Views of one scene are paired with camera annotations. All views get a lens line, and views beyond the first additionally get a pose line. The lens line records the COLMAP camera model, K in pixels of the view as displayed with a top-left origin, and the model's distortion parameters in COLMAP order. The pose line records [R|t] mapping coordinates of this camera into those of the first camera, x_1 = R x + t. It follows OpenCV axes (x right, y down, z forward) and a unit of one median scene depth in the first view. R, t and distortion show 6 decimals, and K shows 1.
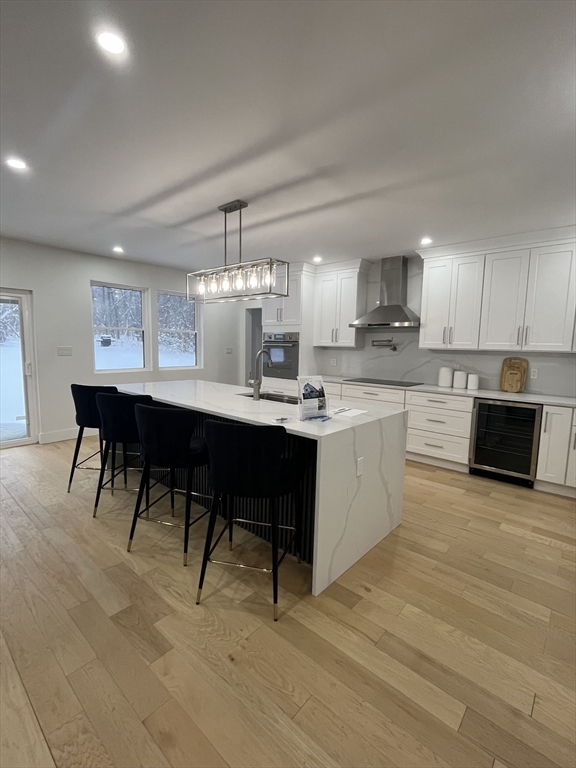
lens RADIAL K [[353.4, 0, 287.7], [0, 353.4, 384.3], [0, 0, 1]] dist [0.002283, -0.000032]
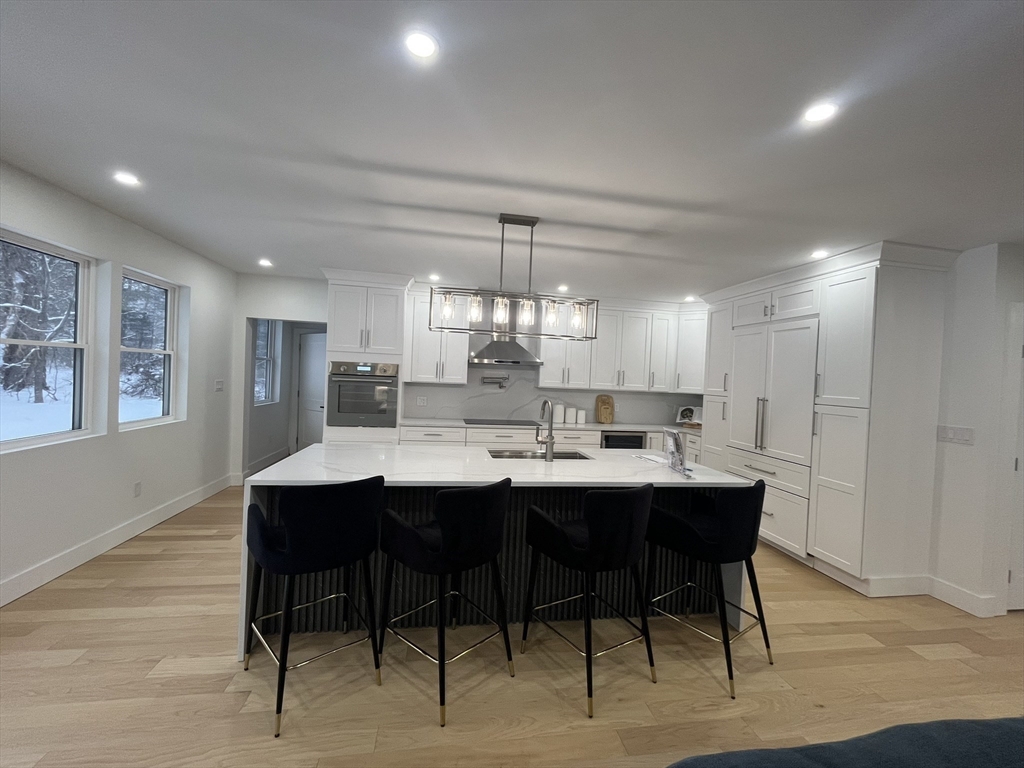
lens RADIAL K [[415.6, 0, 510.9], [0, 415.6, 382.5], [0, 0, 1]] dist [0.000612, -0.000001]
pose [[0.632213, -0.002684, 0.774790, -0.653155], [0.057382, 0.997410, -0.043368, -0.072034], [-0.772667, 0.071877, 0.630729, 0.330712]]
